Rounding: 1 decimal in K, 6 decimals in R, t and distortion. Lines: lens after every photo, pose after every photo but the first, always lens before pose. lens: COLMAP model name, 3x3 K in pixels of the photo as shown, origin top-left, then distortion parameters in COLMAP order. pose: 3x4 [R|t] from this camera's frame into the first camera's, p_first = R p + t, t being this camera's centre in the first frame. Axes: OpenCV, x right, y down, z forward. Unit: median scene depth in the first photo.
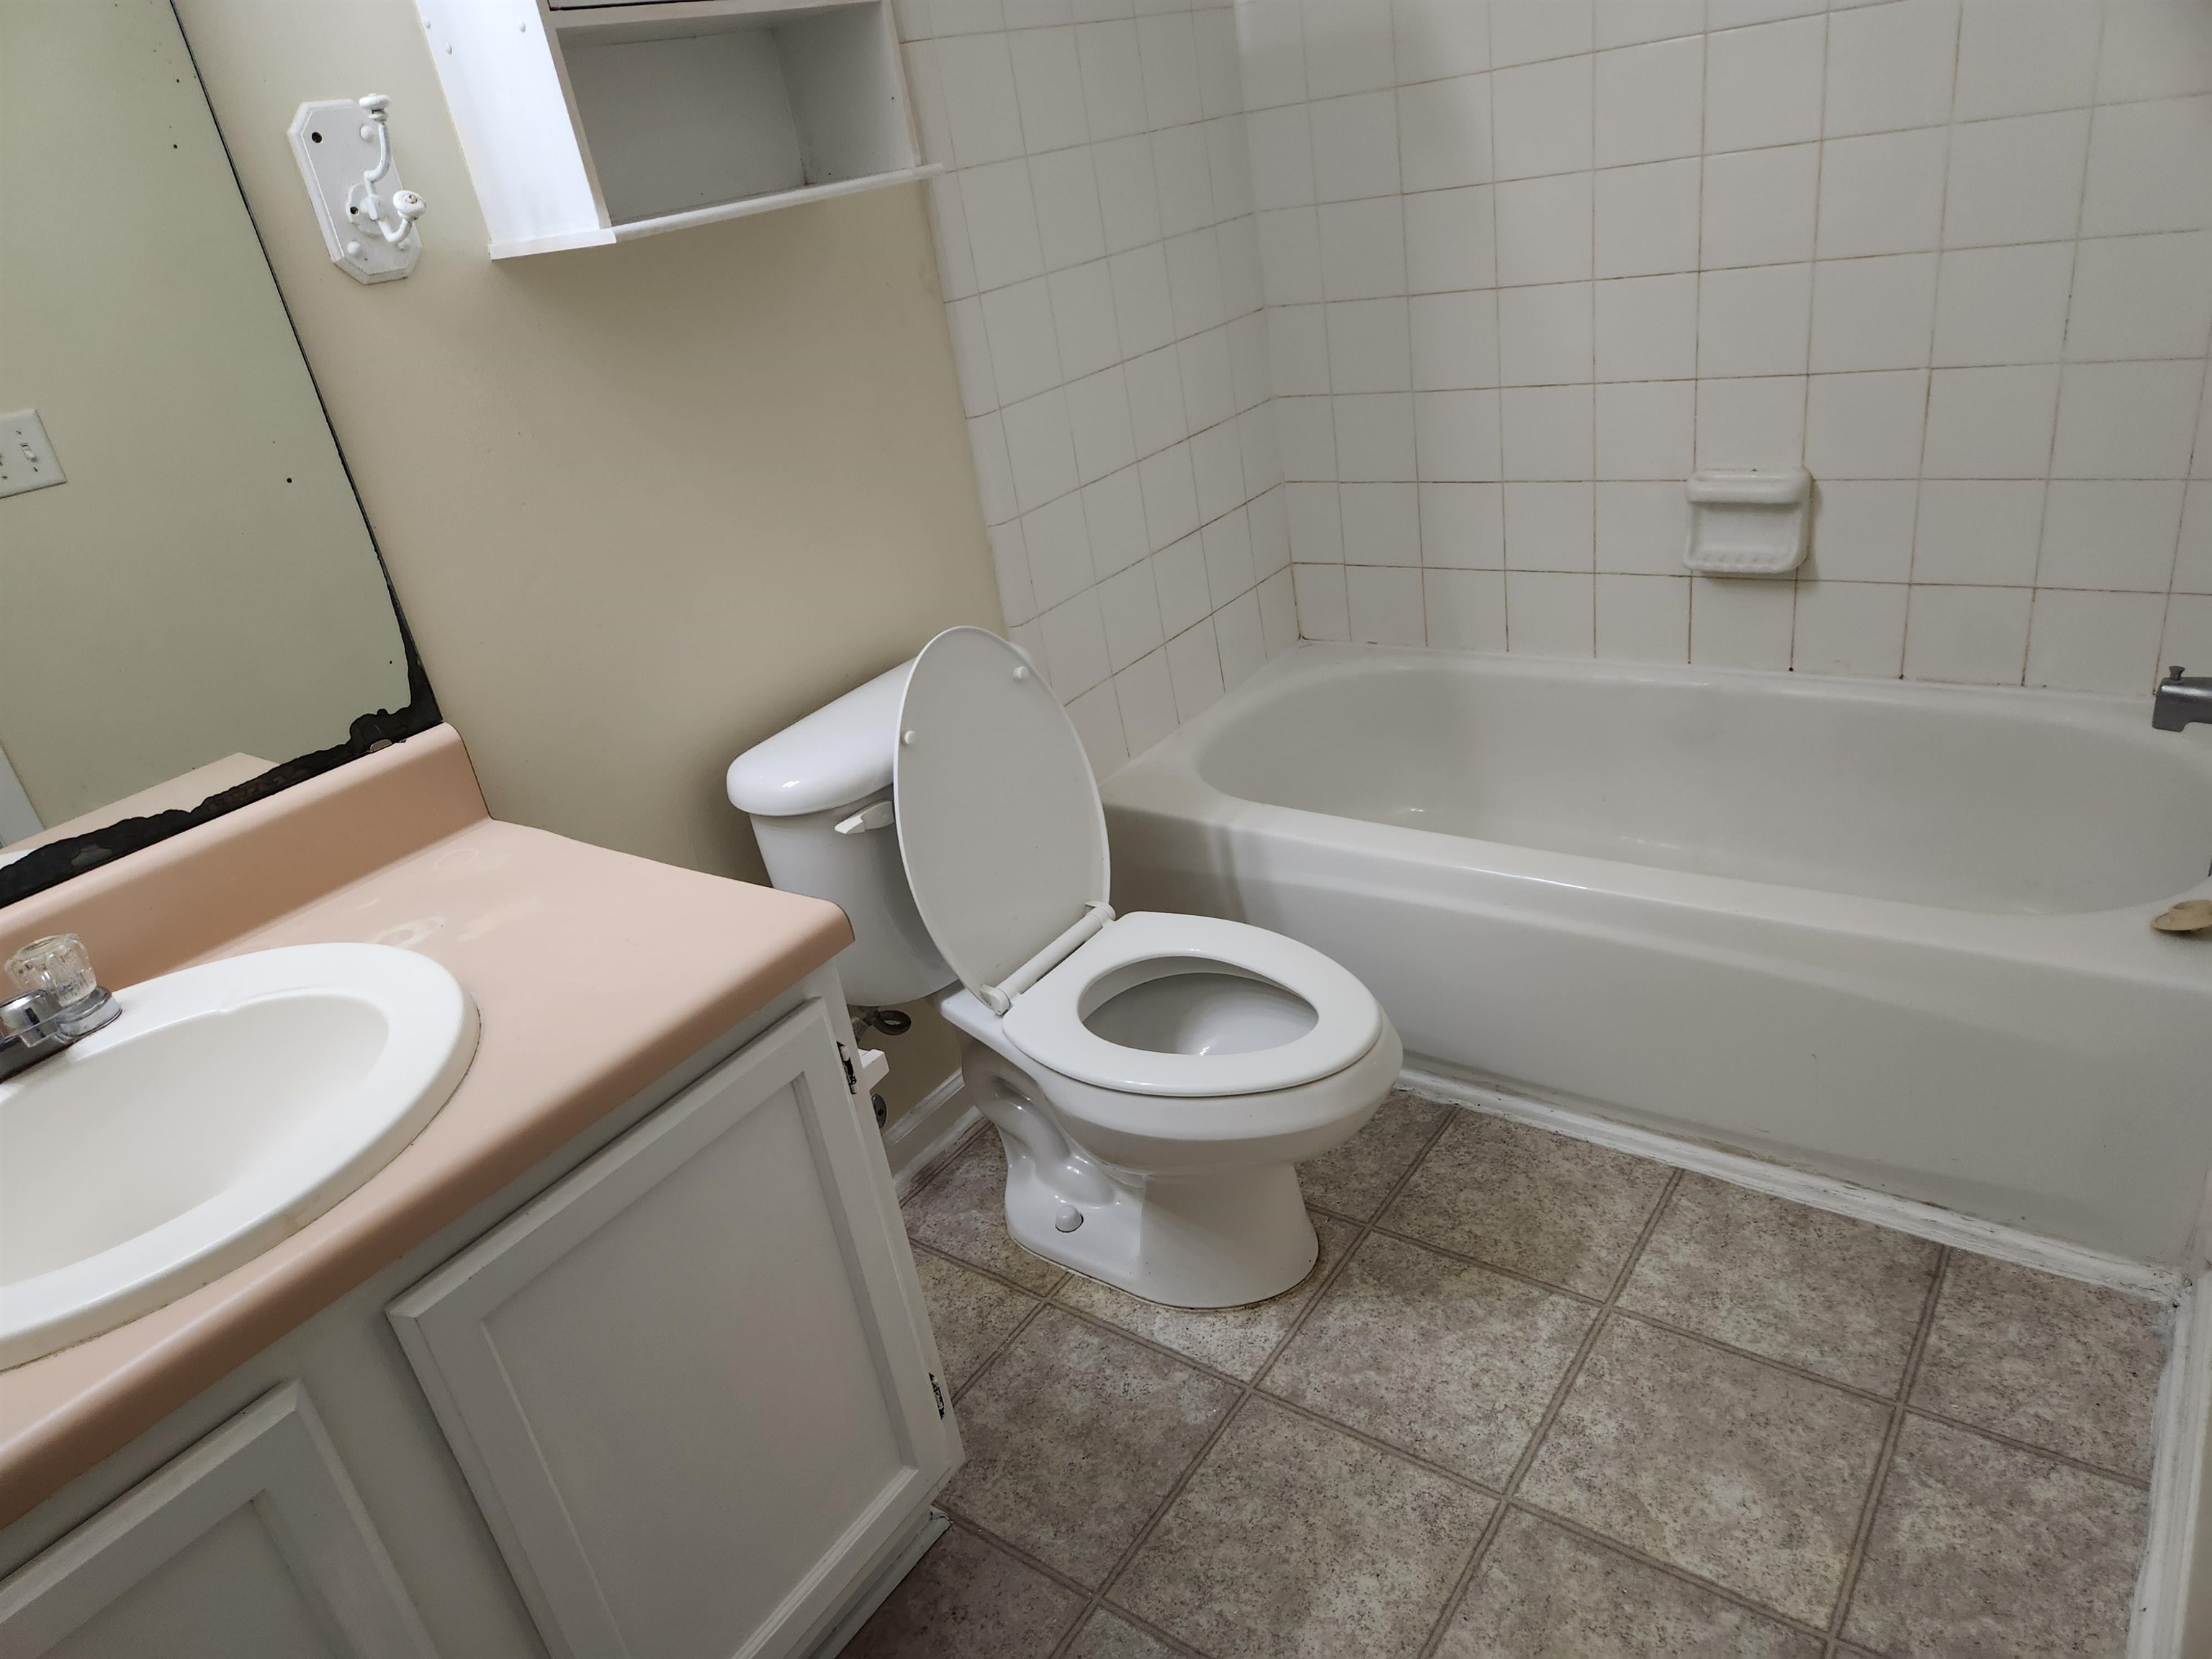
lens RADIAL K [[1451.8, 0, 1098.4], [0, 1451.8, 833.9], [0, 0, 1]] dist [0.073527, -0.058143]
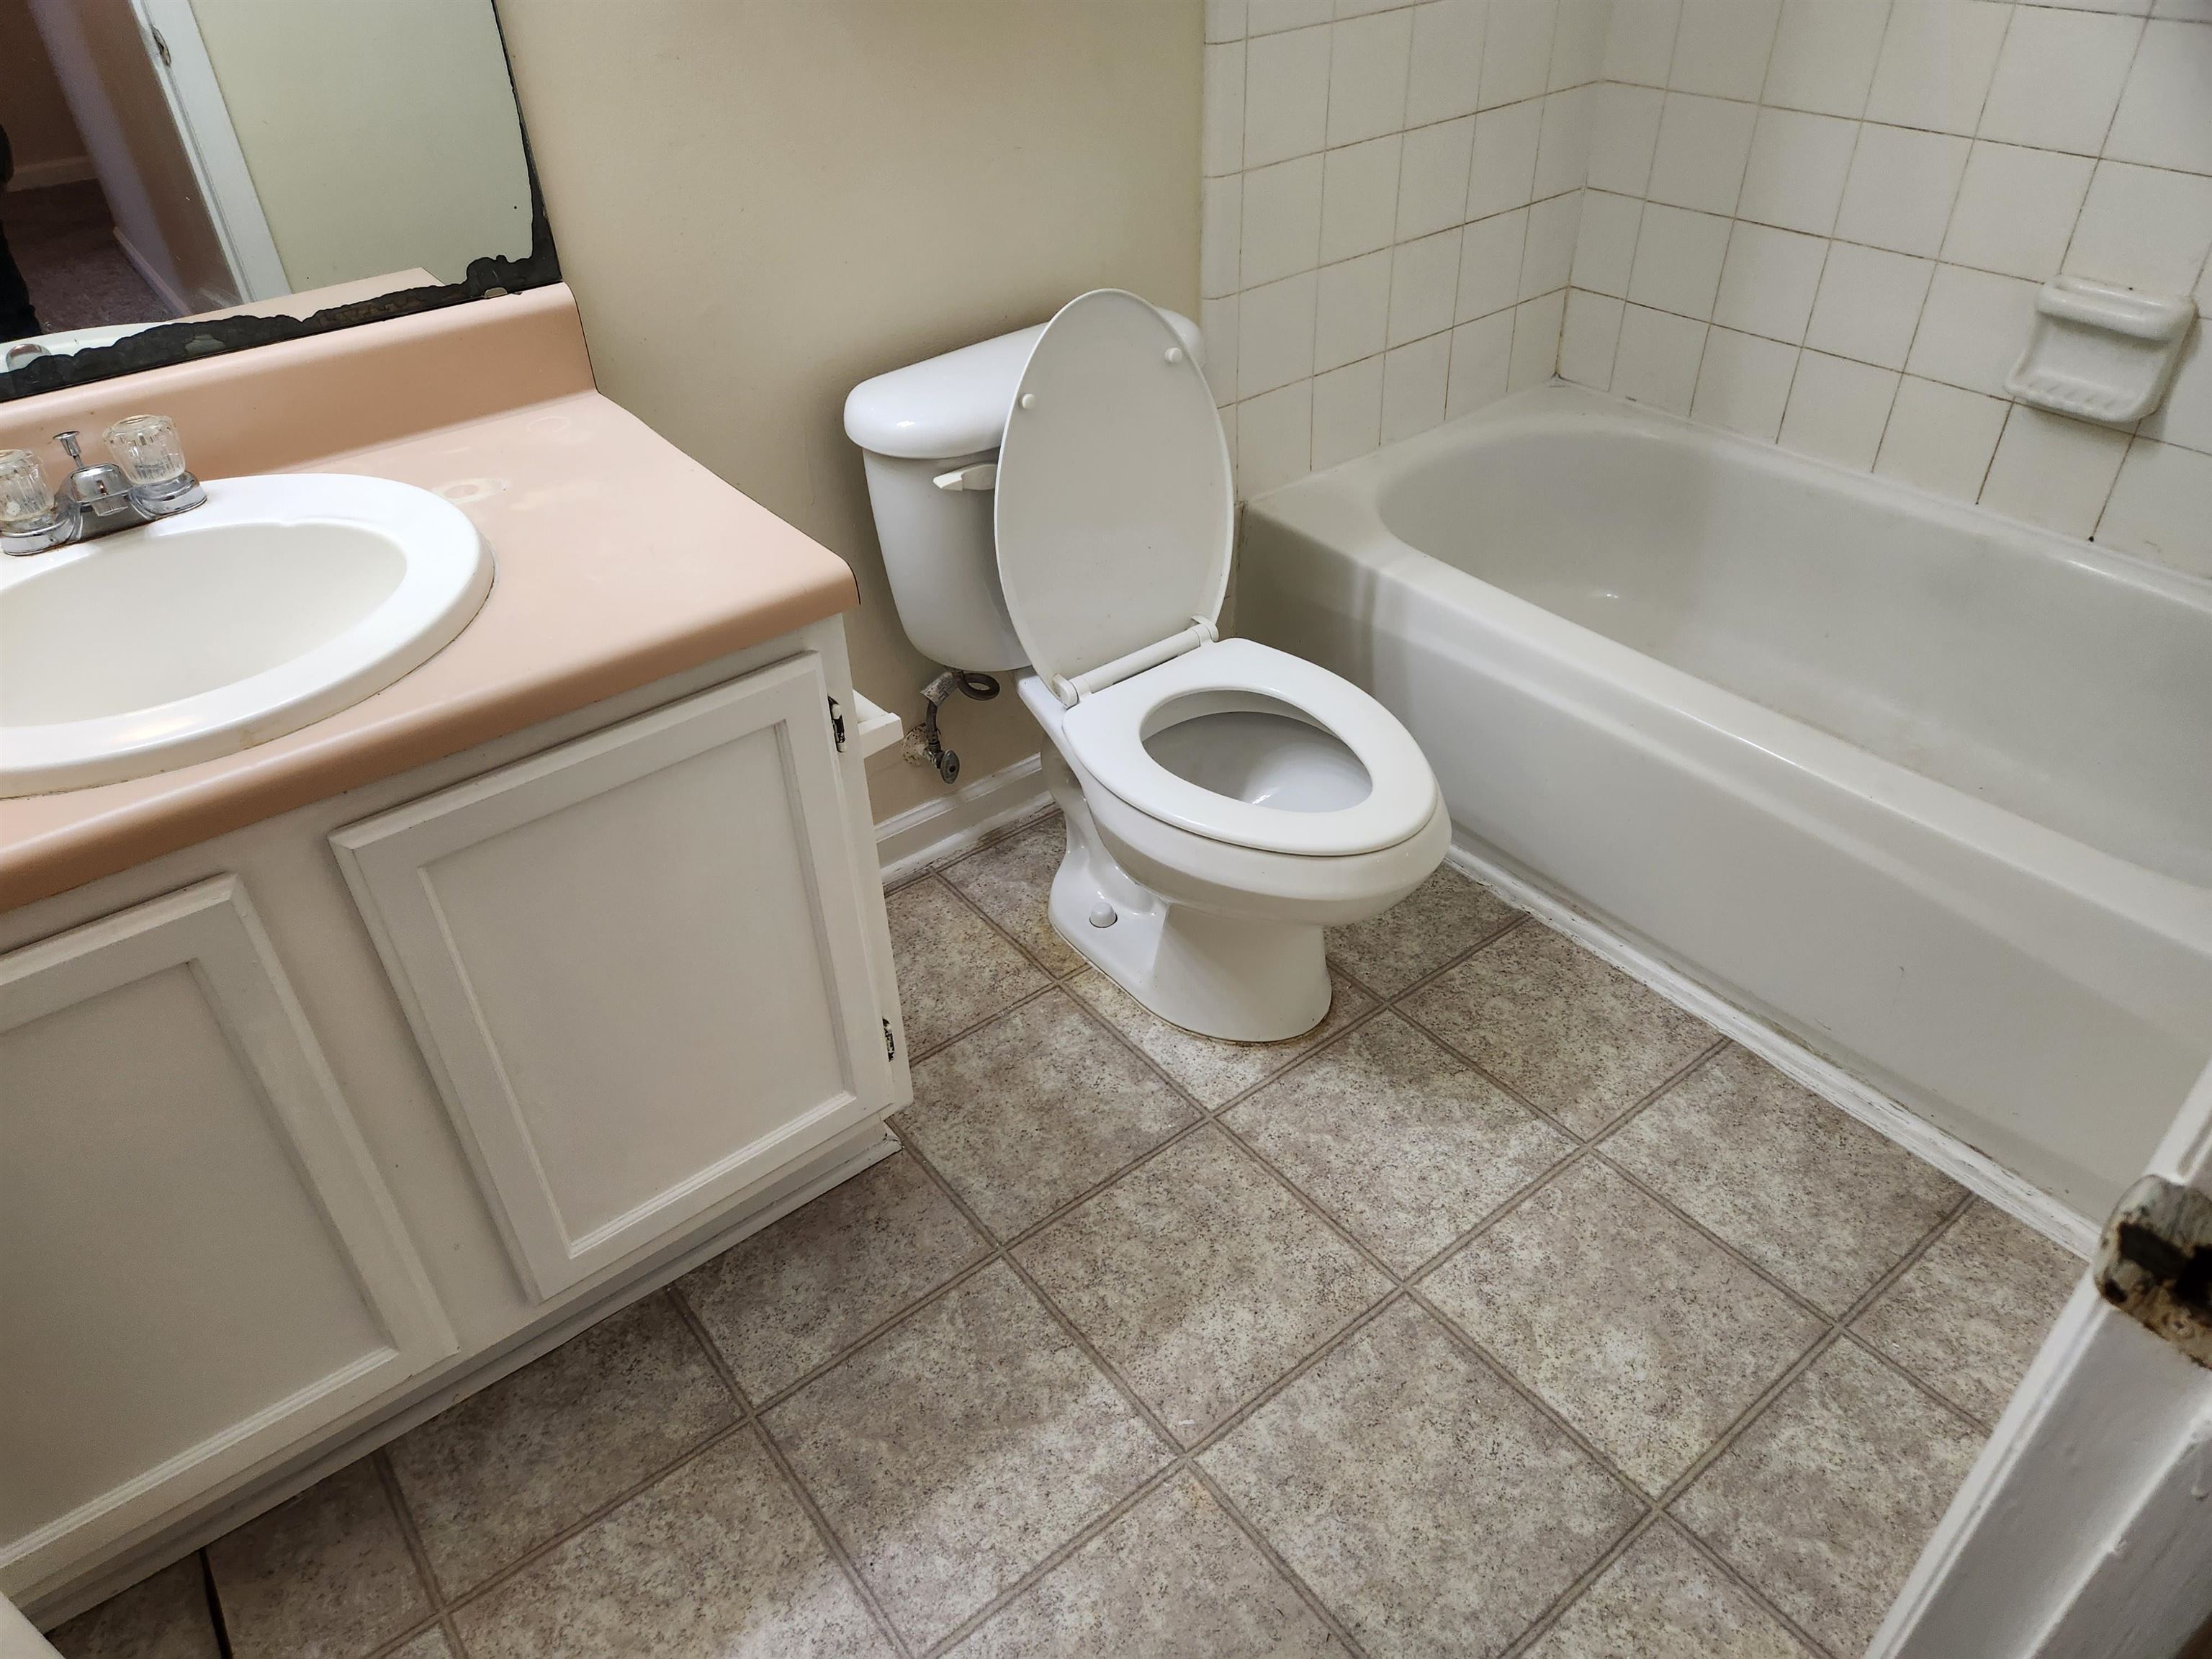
lens RADIAL K [[1451.8, 0, 1098.4], [0, 1451.8, 833.9], [0, 0, 1]] dist [0.073527, -0.058143]
pose [[0.954511, 0.261911, -0.142520, 0.124259], [-0.223554, 0.944885, 0.239199, -0.038374], [0.197314, -0.196457, 0.960454, 0.038641]]
